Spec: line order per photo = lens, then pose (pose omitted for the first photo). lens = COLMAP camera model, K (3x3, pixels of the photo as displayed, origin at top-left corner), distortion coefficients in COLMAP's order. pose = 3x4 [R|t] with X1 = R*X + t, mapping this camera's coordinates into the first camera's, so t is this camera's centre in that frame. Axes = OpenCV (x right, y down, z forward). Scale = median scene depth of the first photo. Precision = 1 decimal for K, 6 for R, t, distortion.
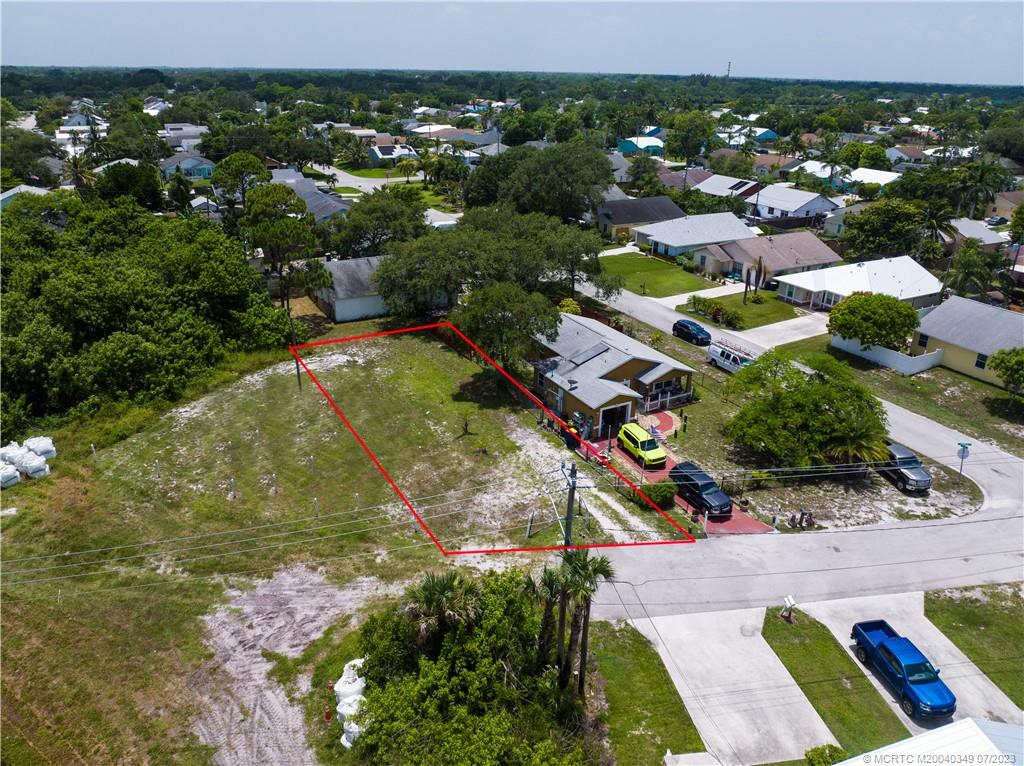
lens RADIAL K [[717.3, 0, 512.0], [0, 717.3, 383.0], [0, 0, 1]] dist [-0.036101, -0.005511]
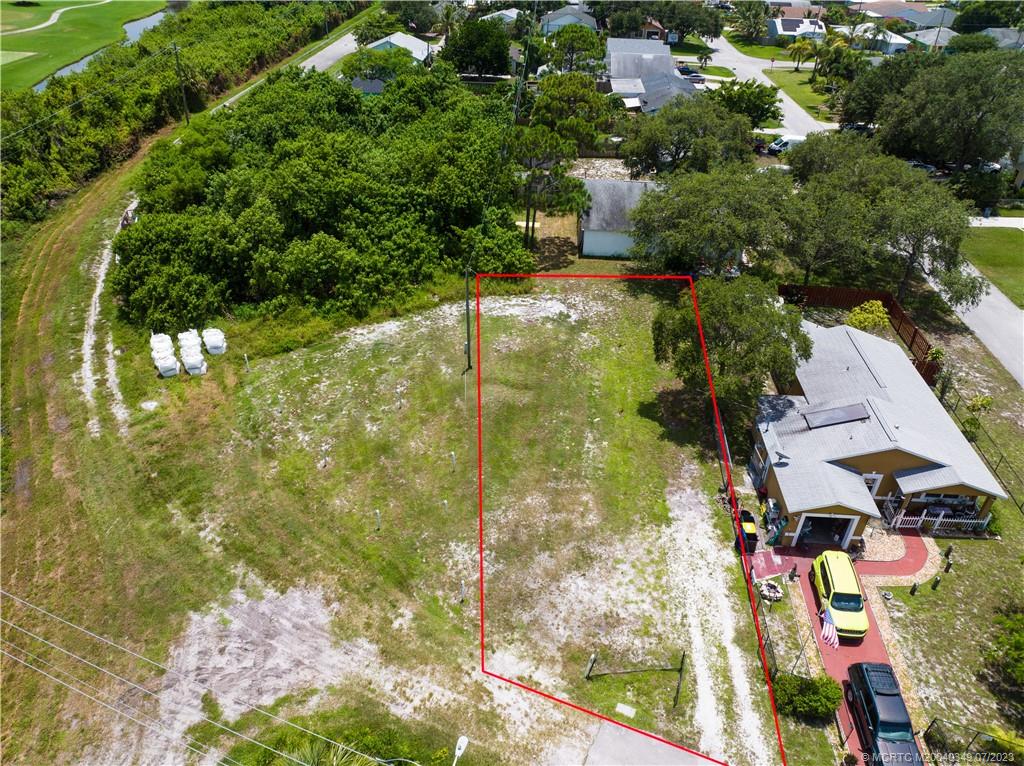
lens RADIAL K [[717.3, 0, 512.0], [0, 717.3, 383.0], [0, 0, 1]] dist [-0.036101, -0.005511]
pose [[0.844950, 0.304637, -0.439609, 0.139619], [-0.221757, 0.947500, 0.230364, -0.160731], [0.486707, -0.097160, 0.868145, 0.282968]]
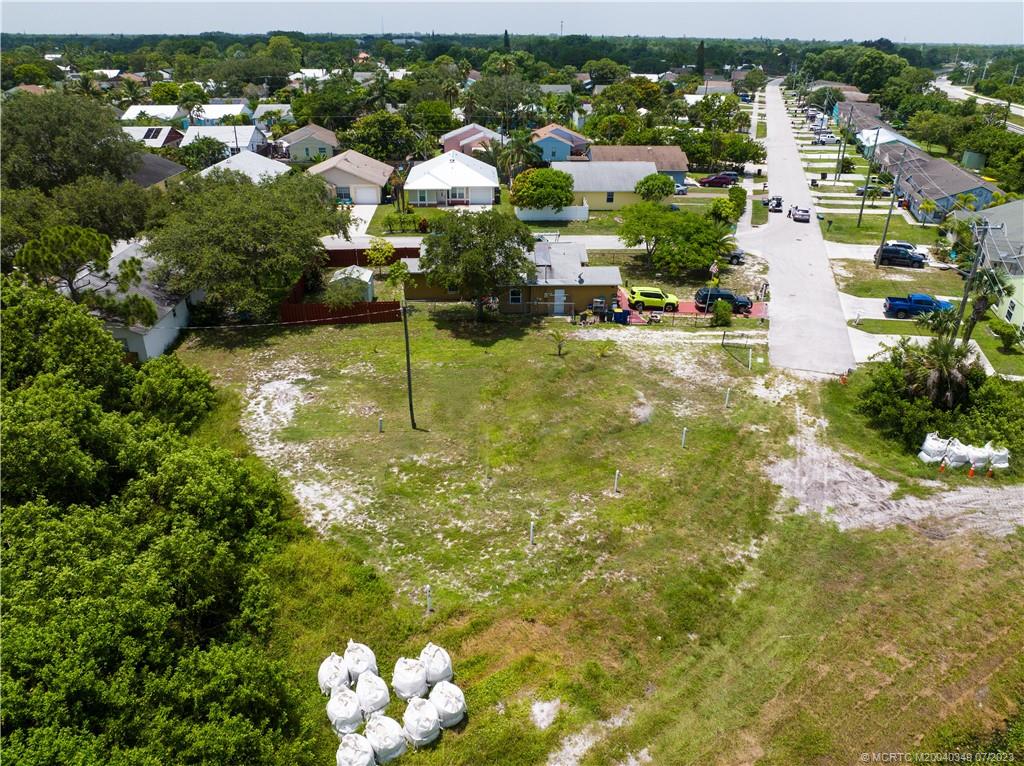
lens RADIAL K [[717.3, 0, 512.0], [0, 717.3, 383.0], [0, 0, 1]] dist [-0.036101, -0.005511]
pose [[0.432194, -0.409204, 0.803592, -0.848697], [0.360804, 0.895150, 0.261777, -0.167039], [-0.826455, 0.176801, 0.534521, 0.526736]]
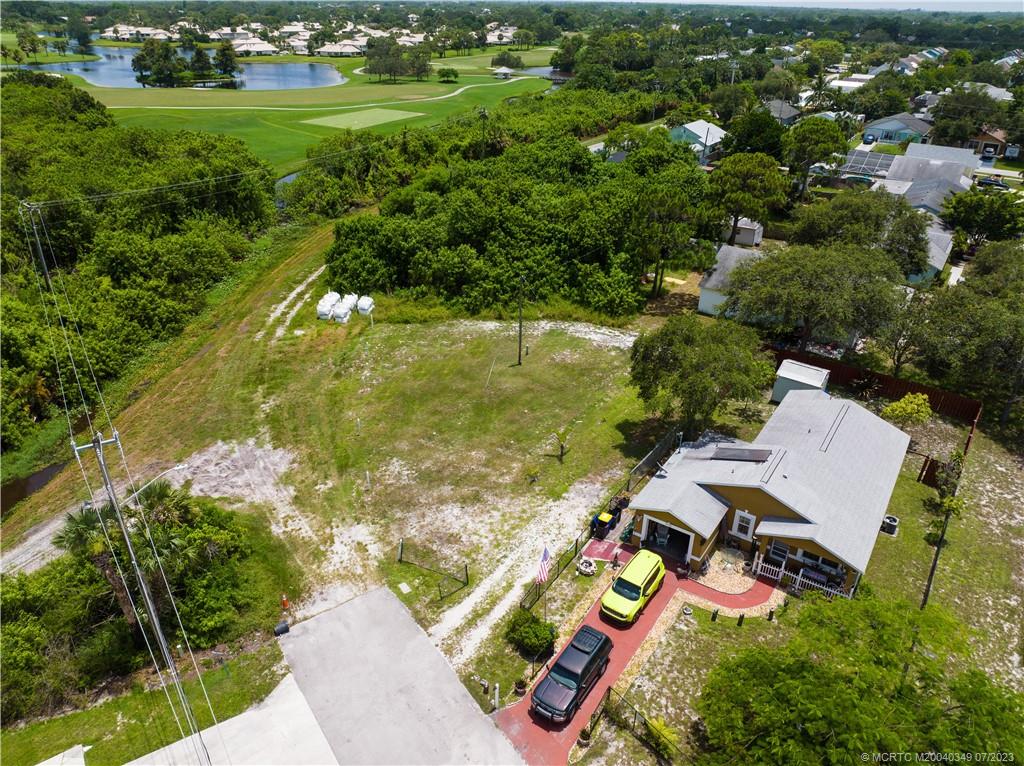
lens RADIAL K [[717.3, 0, 512.0], [0, 717.3, 383.0], [0, 0, 1]] dist [-0.036101, -0.005511]
pose [[0.457065, 0.412806, -0.787834, 0.539780], [-0.363191, 0.895181, 0.258346, -0.206890], [0.811901, 0.168053, 0.559084, 0.433320]]
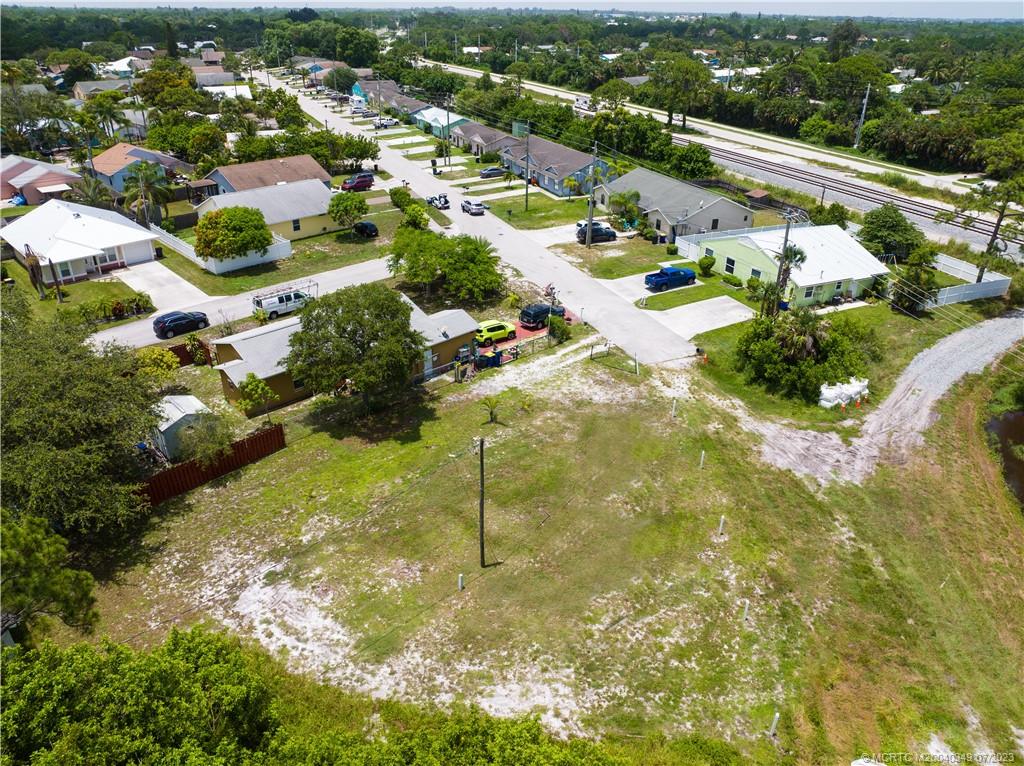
lens RADIAL K [[717.3, 0, 512.0], [0, 717.3, 383.0], [0, 0, 1]] dist [-0.036101, -0.005511]
pose [[-0.272795, -0.466977, 0.841139, -0.774223], [0.371297, 0.755462, 0.539830, -0.426822], [-0.887536, 0.459576, -0.032699, 0.950987]]
